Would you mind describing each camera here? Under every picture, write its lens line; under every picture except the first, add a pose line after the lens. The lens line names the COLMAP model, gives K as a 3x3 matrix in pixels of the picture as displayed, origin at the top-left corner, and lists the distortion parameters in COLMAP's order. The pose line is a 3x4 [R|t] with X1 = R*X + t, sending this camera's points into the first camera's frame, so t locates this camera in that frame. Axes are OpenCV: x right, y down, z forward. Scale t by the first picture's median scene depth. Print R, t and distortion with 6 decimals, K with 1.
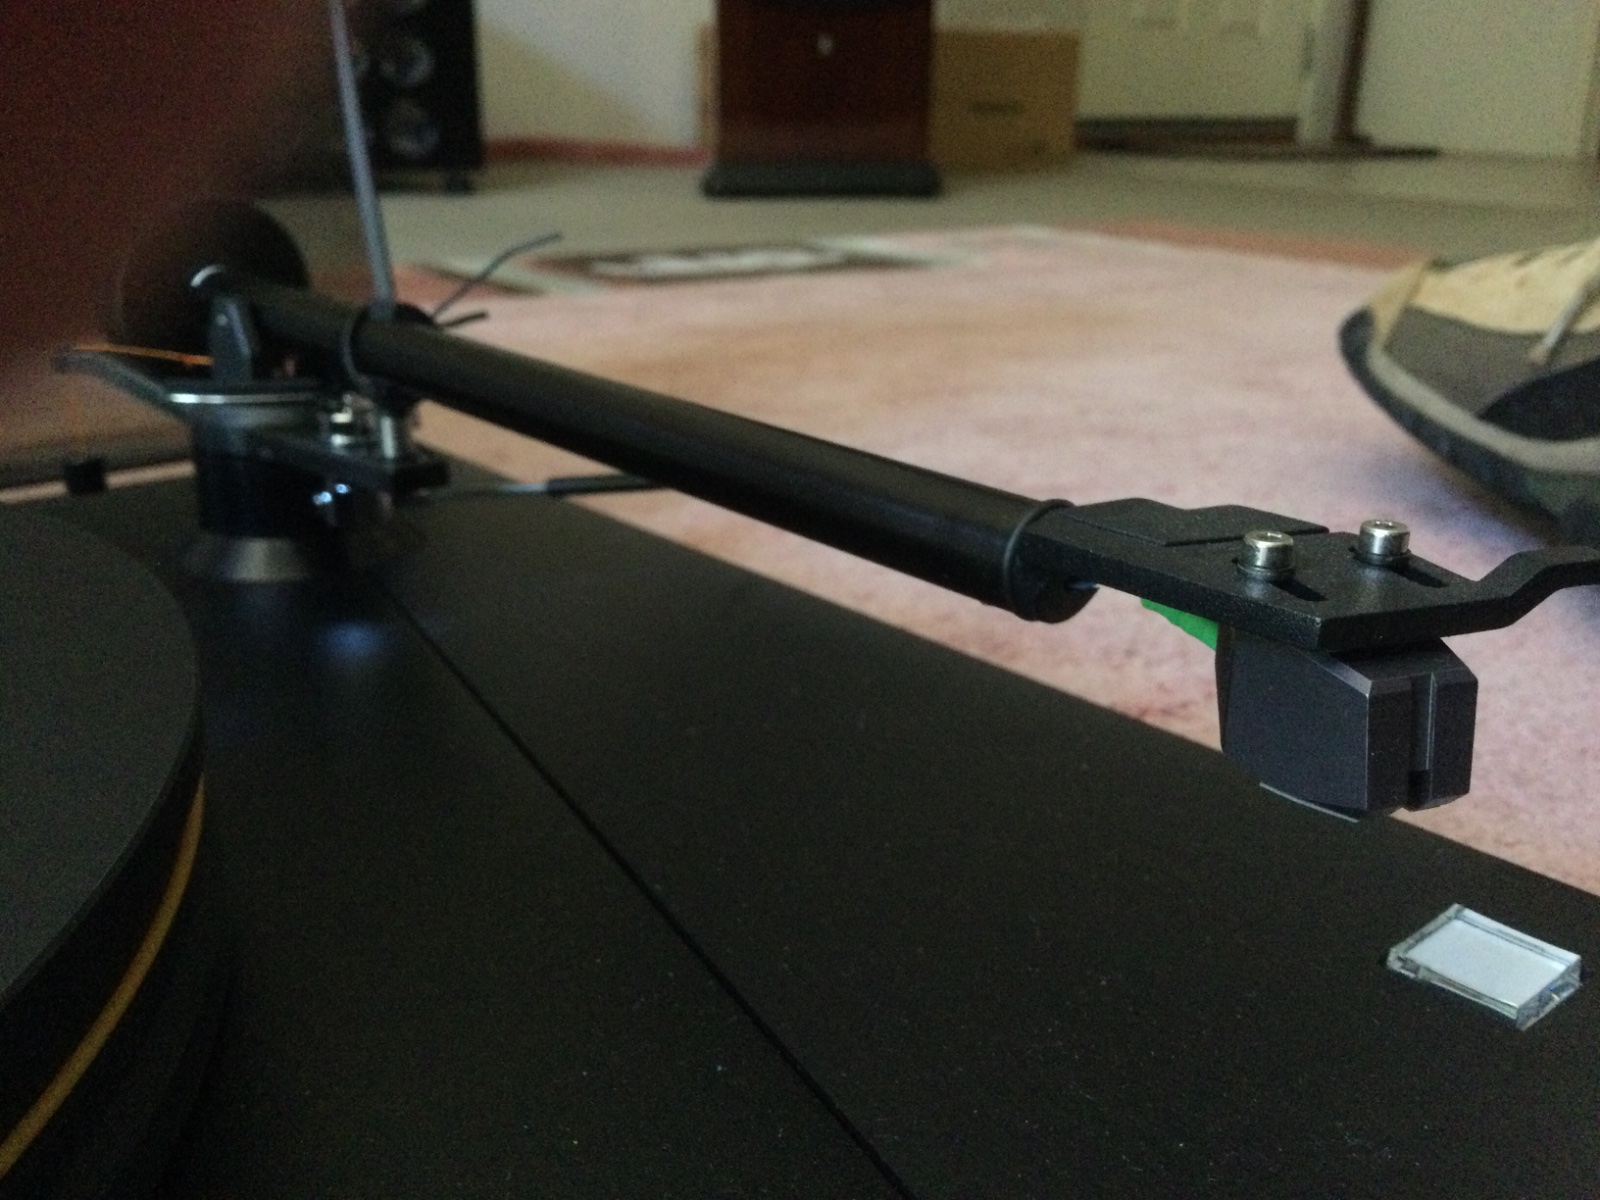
lens RADIAL K [[1426.4, 0, 802.2], [0, 1426.4, 605.1], [0, 0, 1]] dist [0.098958, -0.182114]
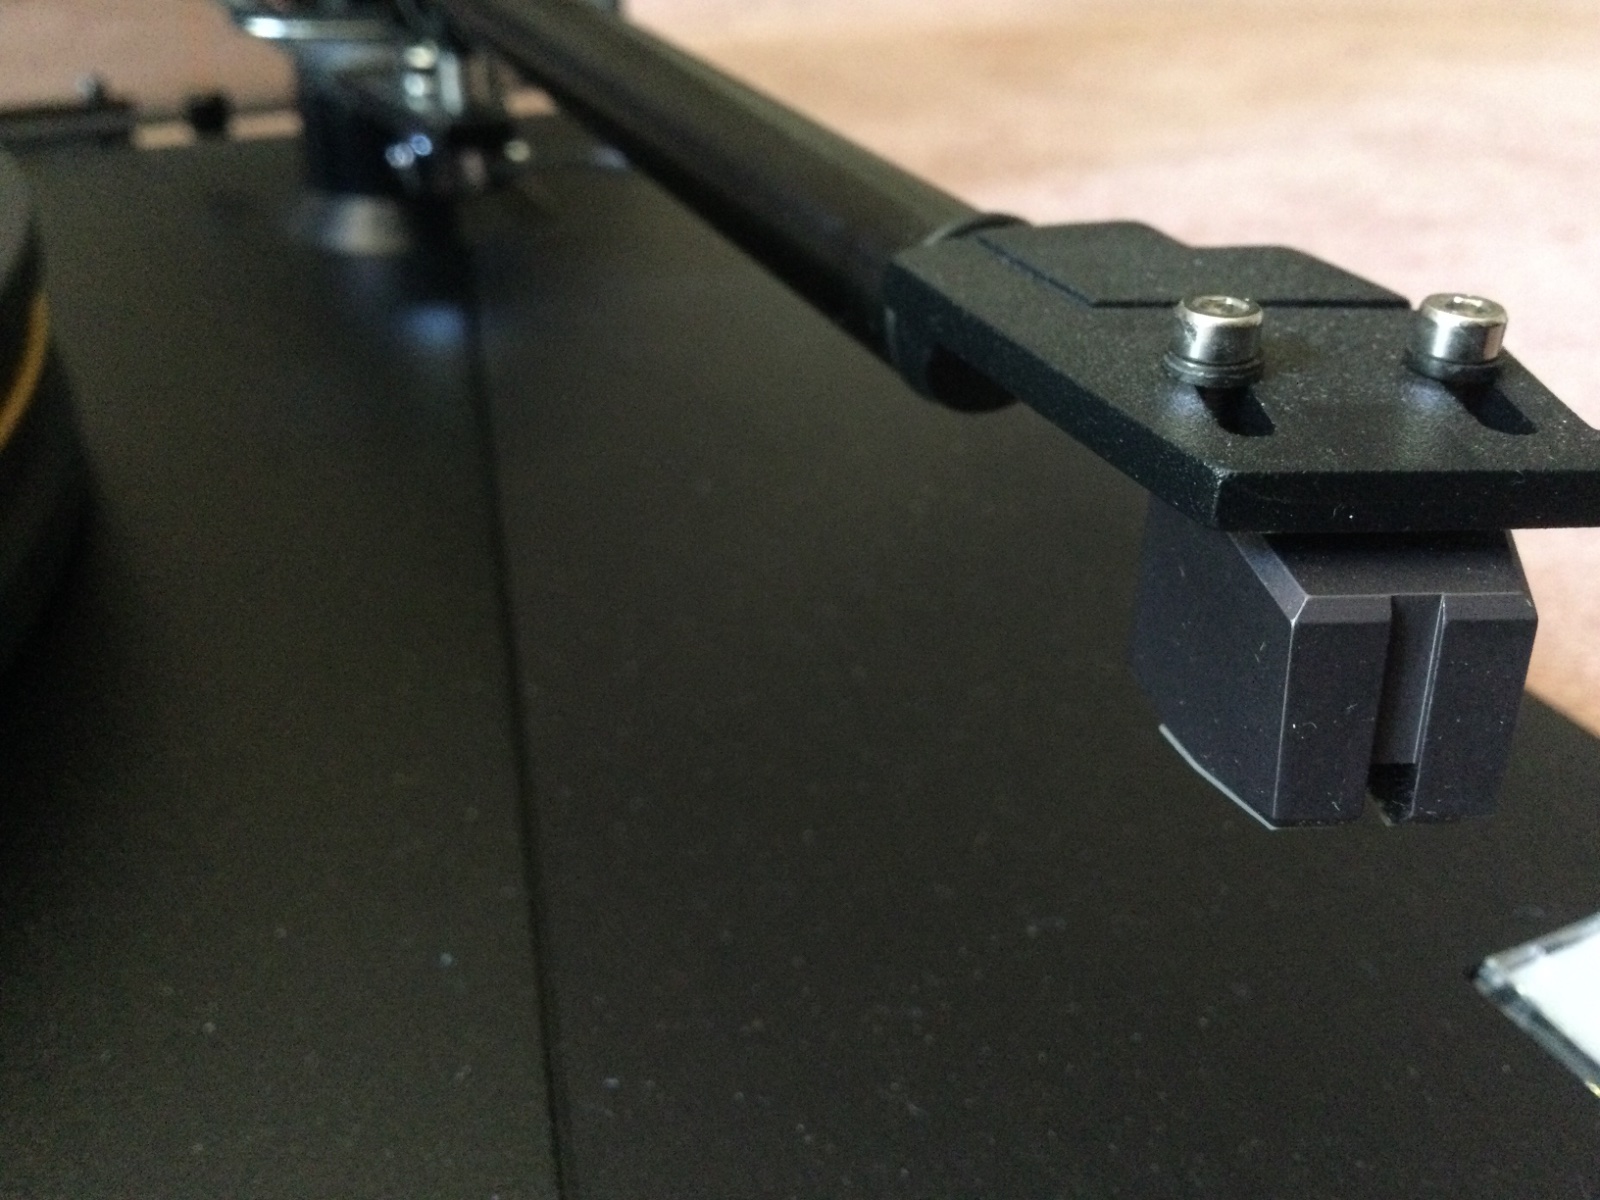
lens RADIAL K [[1496.1, 0, 800.0], [0, 1496.1, 600.0], [0, 0, 1]] dist [0.062986, -0.225315]
pose [[0.961021, 0.140472, -0.238130, 0.319739], [-0.093788, 0.975874, 0.197164, -0.035930], [0.260081, -0.167145, 0.951010, 0.385908]]
